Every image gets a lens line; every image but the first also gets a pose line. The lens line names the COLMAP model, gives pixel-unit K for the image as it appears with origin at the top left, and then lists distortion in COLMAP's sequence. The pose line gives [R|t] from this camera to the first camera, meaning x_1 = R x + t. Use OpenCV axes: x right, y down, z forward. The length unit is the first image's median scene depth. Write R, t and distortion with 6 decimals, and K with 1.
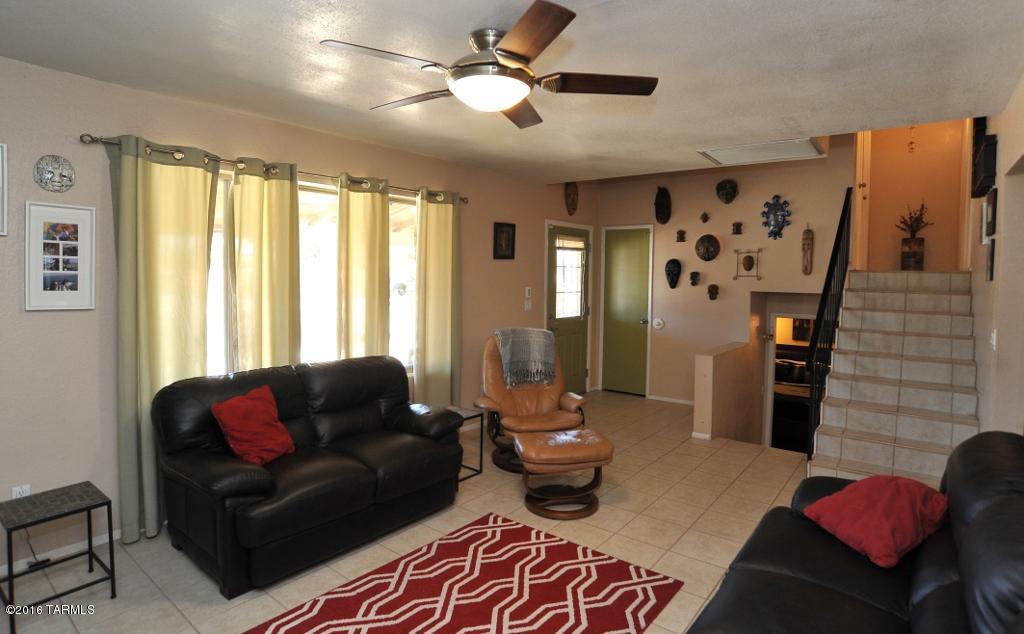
lens RADIAL K [[534.9, 0, 522.1], [0, 534.9, 299.8], [0, 0, 1]] dist [-0.068901, 0.004265]
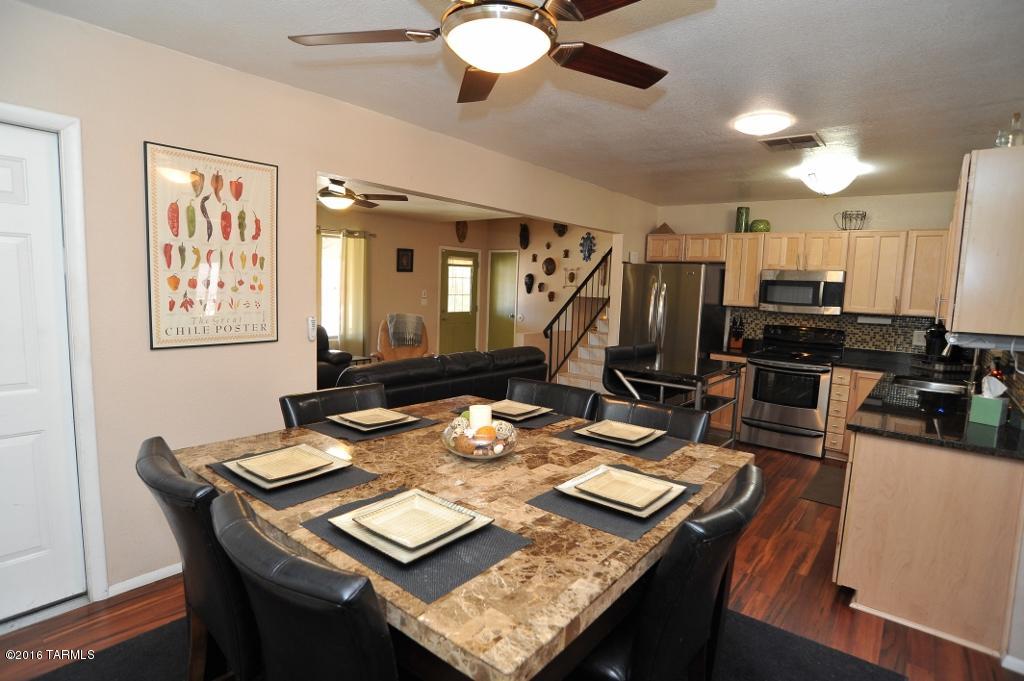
lens RADIAL K [[532.0, 0, 523.9], [0, 532.0, 345.7], [0, 0, 1]] dist [-0.080597, 0.023064]
pose [[0.999699, 0.023480, -0.007133, 0.395087], [-0.022975, 0.997677, 0.064123, 0.038927], [0.008622, -0.063940, 0.997917, -0.663531]]
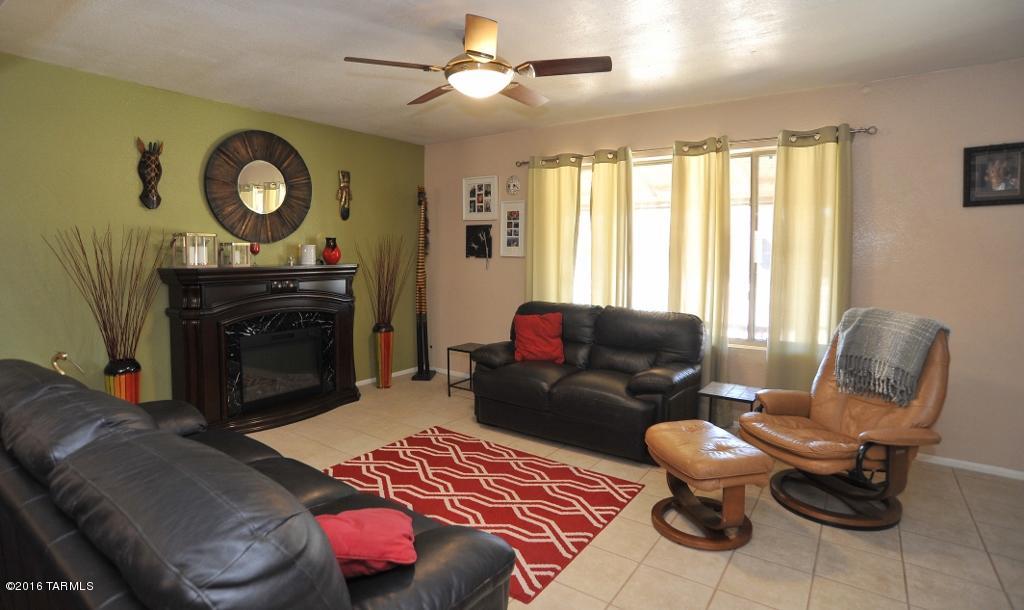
lens RADIAL K [[528.5, 0, 504.5], [0, 528.5, 273.1], [0, 0, 1]] dist [-0.060906, 0.002762]
pose [[0.031012, 0.033172, -0.998968, 0.613871], [-0.050588, 0.998220, 0.031576, 0.011299], [0.998238, 0.049557, 0.032635, 0.522042]]
